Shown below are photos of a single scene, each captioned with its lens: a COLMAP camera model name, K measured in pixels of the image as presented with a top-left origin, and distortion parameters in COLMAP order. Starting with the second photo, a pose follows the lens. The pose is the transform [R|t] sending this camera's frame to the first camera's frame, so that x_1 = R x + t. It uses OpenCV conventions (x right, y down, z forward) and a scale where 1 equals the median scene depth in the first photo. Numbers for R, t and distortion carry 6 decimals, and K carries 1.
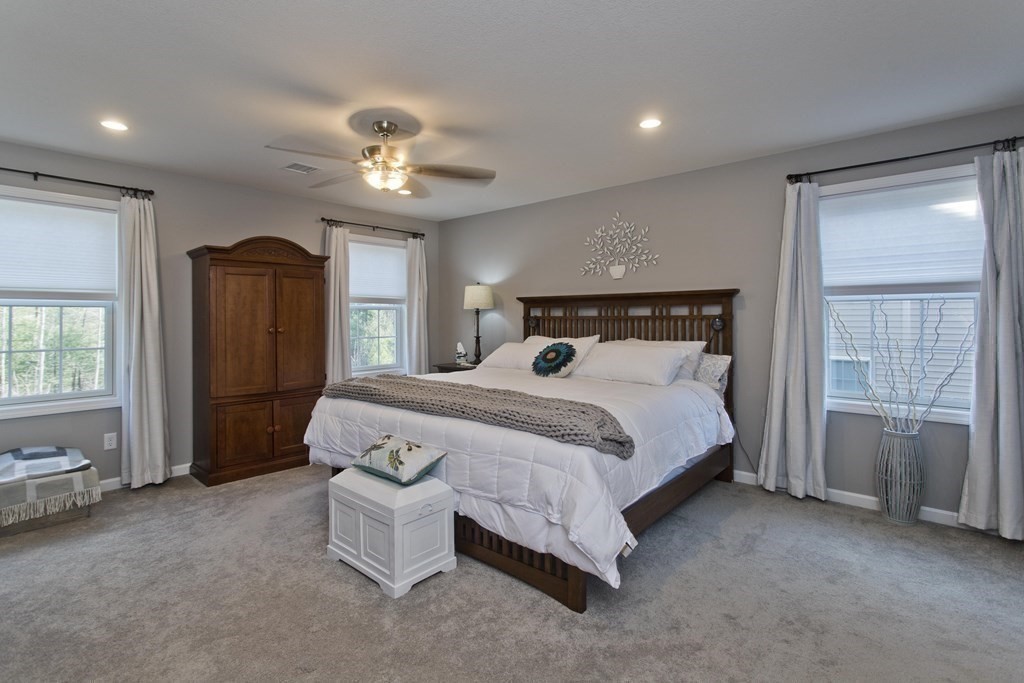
lens RADIAL K [[484.0, 0, 548.4], [0, 484.0, 322.4], [0, 0, 1]] dist [0.000445, 0.000411]
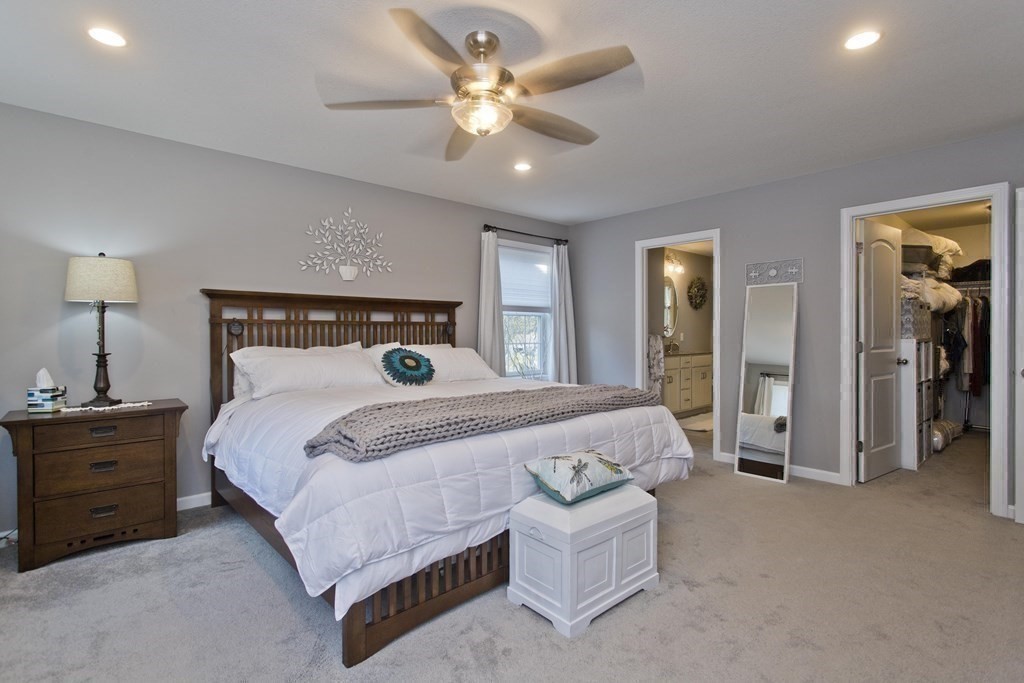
lens RADIAL K [[496.7, 0, 511.3], [0, 496.7, 329.9], [0, 0, 1]] dist [-0.003000, 0.000231]
pose [[0.154373, -0.004909, 0.988000, -0.742760], [-0.002186, 0.999984, 0.005310, -0.001824], [-0.988010, -0.002980, 0.154360, 0.551545]]
